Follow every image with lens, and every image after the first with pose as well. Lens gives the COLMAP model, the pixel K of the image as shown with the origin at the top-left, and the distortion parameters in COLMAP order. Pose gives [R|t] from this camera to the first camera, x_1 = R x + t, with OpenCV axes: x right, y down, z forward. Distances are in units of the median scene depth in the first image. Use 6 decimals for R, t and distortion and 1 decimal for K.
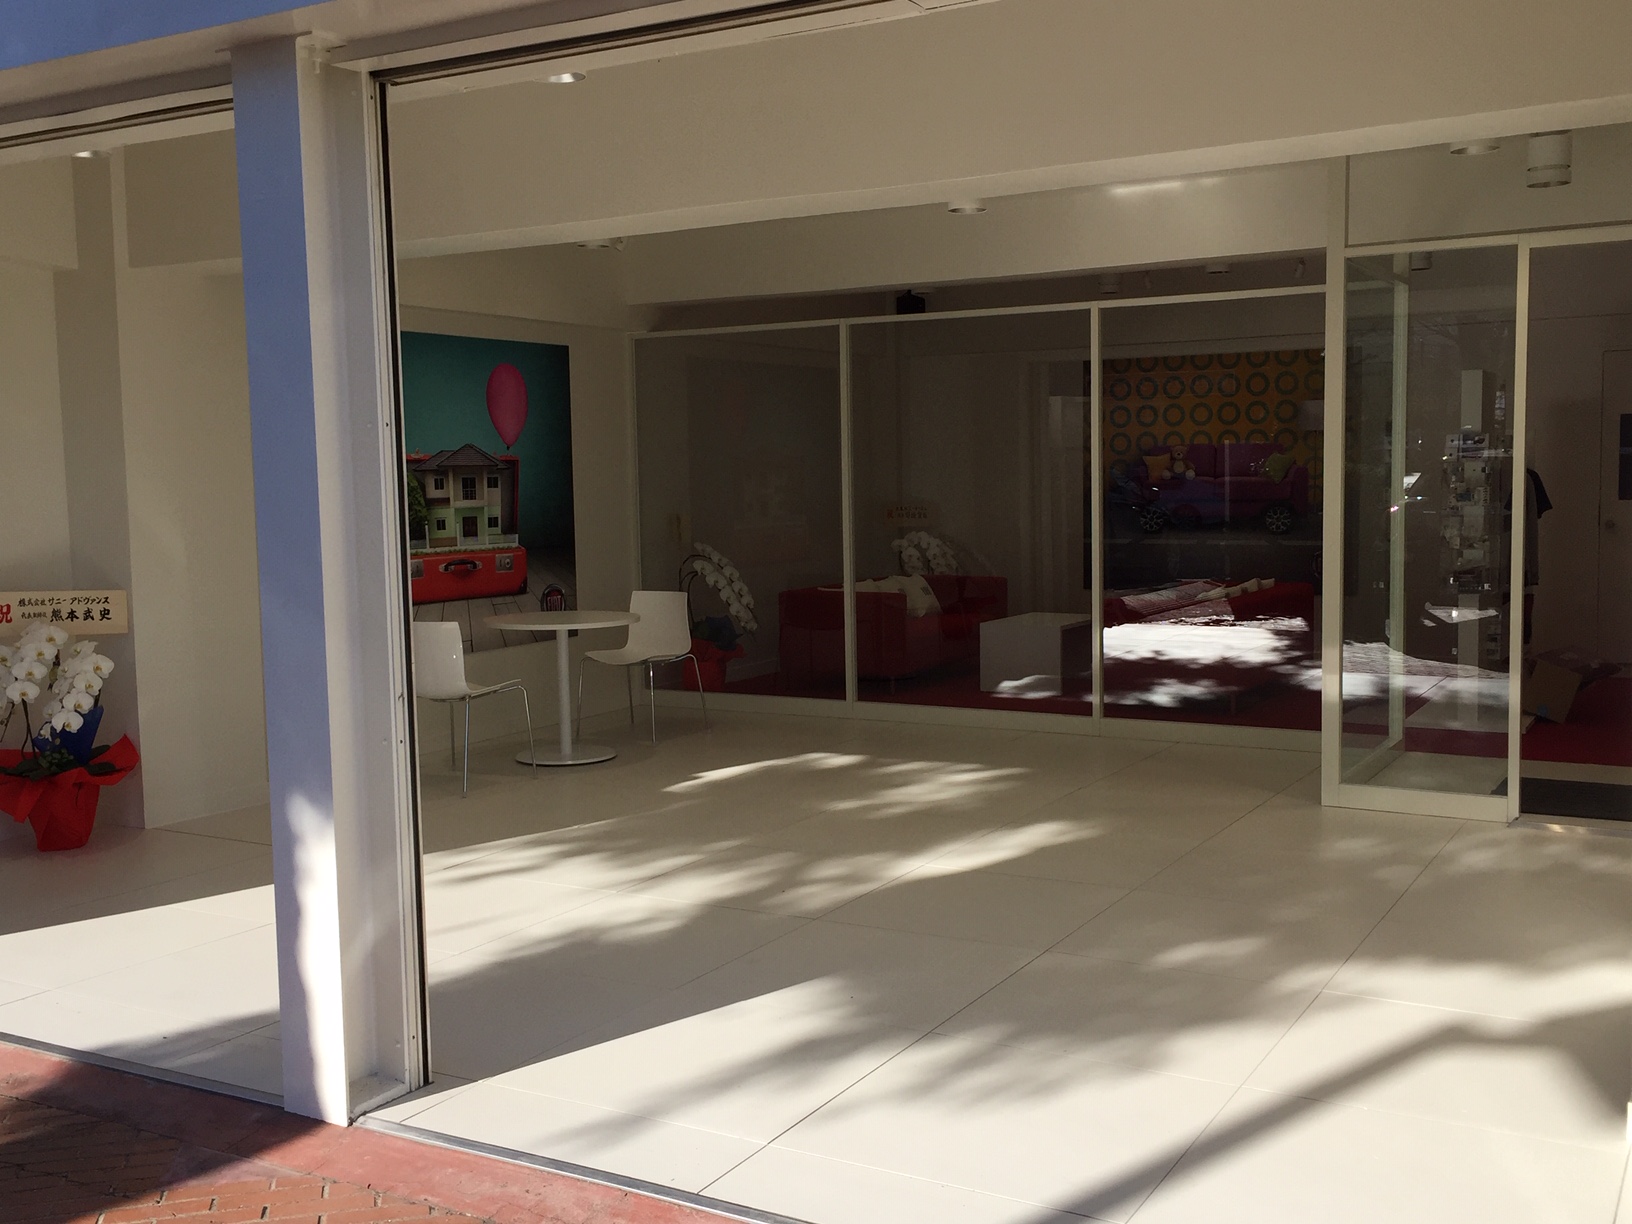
lens RADIAL K [[1627.3, 0, 816.0], [0, 1627.3, 612.0], [0, 0, 1]] dist [-0.000824, -0.000263]
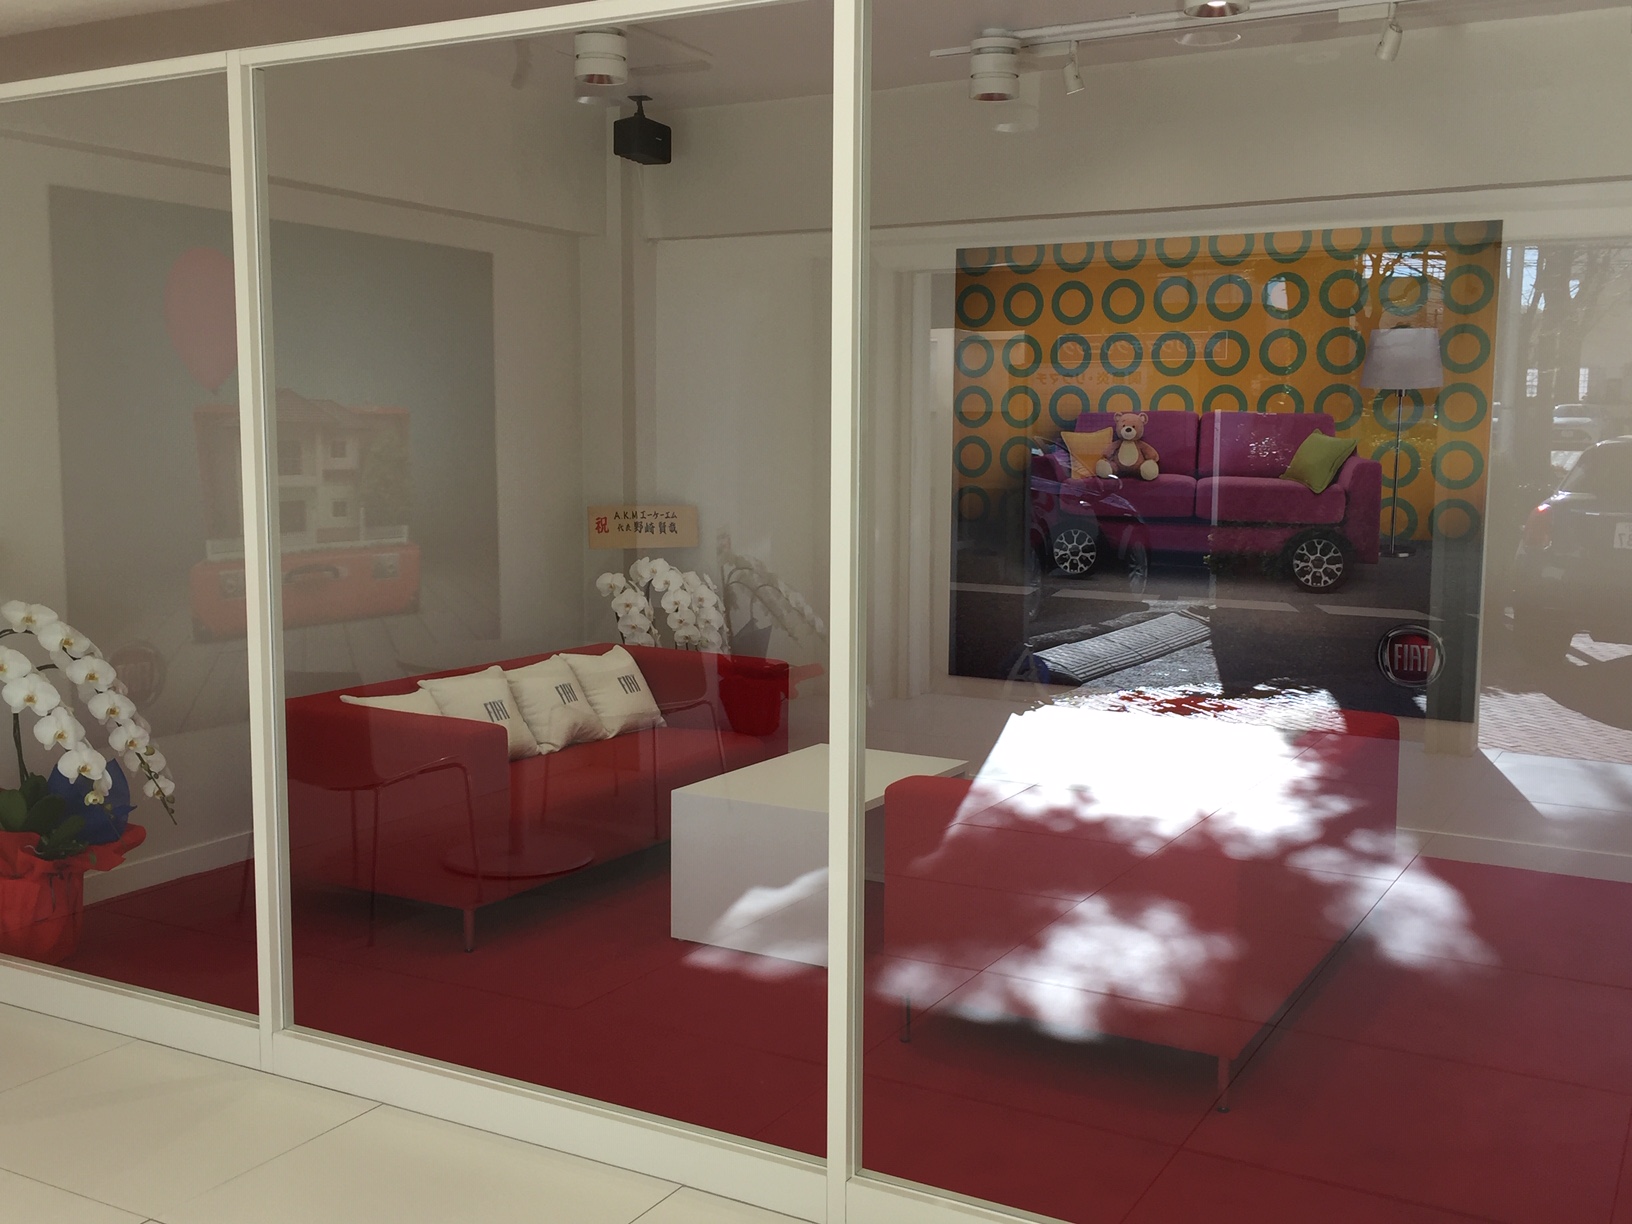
lens RADIAL K [[1676.7, 0, 816.0], [0, 1676.7, 612.0], [0, 0, 1]] dist [0.013989, 0.005605]
pose [[0.999532, 0.024791, 0.017917, 0.113628], [-0.025099, 0.999537, 0.017204, -0.044980], [-0.017482, -0.017646, 0.999691, 0.459099]]
